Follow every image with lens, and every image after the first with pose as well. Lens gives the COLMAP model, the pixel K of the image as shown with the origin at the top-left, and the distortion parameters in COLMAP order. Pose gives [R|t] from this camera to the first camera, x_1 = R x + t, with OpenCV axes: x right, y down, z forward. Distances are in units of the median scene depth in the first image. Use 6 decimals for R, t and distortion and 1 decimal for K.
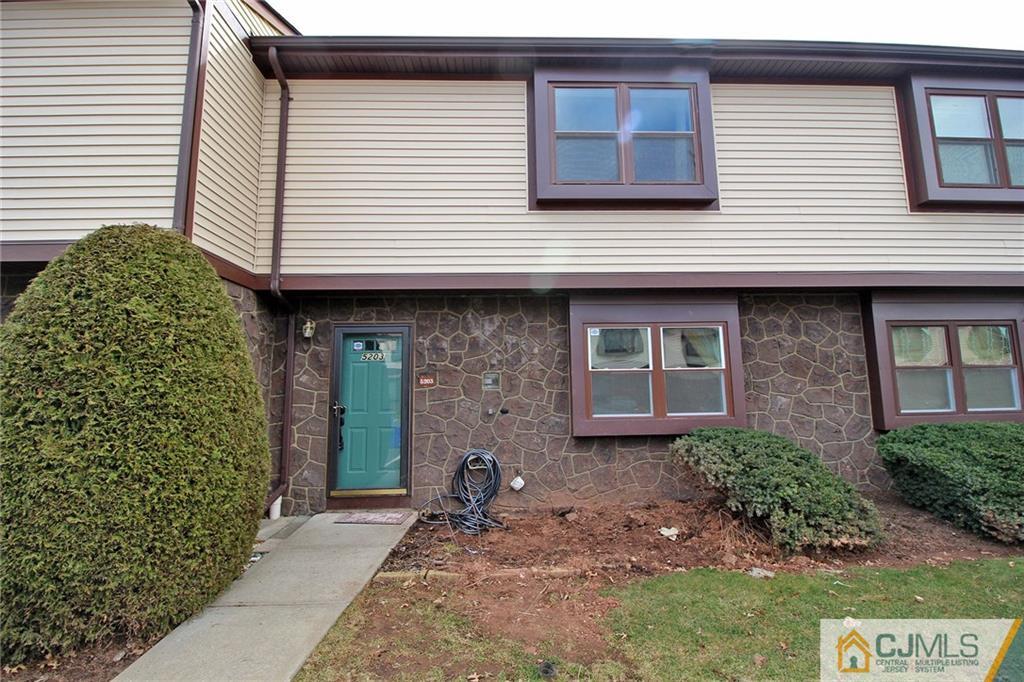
lens RADIAL K [[478.8, 0, 513.5], [0, 478.8, 335.2], [0, 0, 1]] dist [-0.006503, -0.008280]
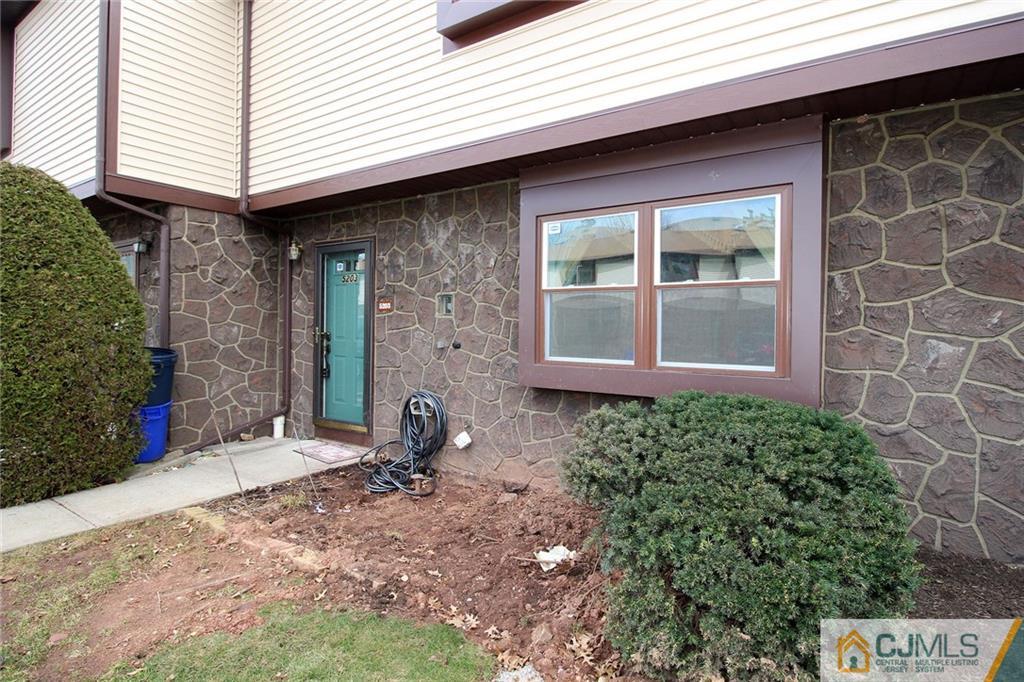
lens RADIAL K [[519.8, 0, 511.5], [0, 519.8, 338.6], [0, 0, 1]] dist [-0.010807, -0.002348]
pose [[0.810788, 0.036719, -0.584187, 0.529002], [0.044245, 0.991331, 0.123718, 0.050540], [0.583665, -0.126157, 0.802134, 0.395025]]
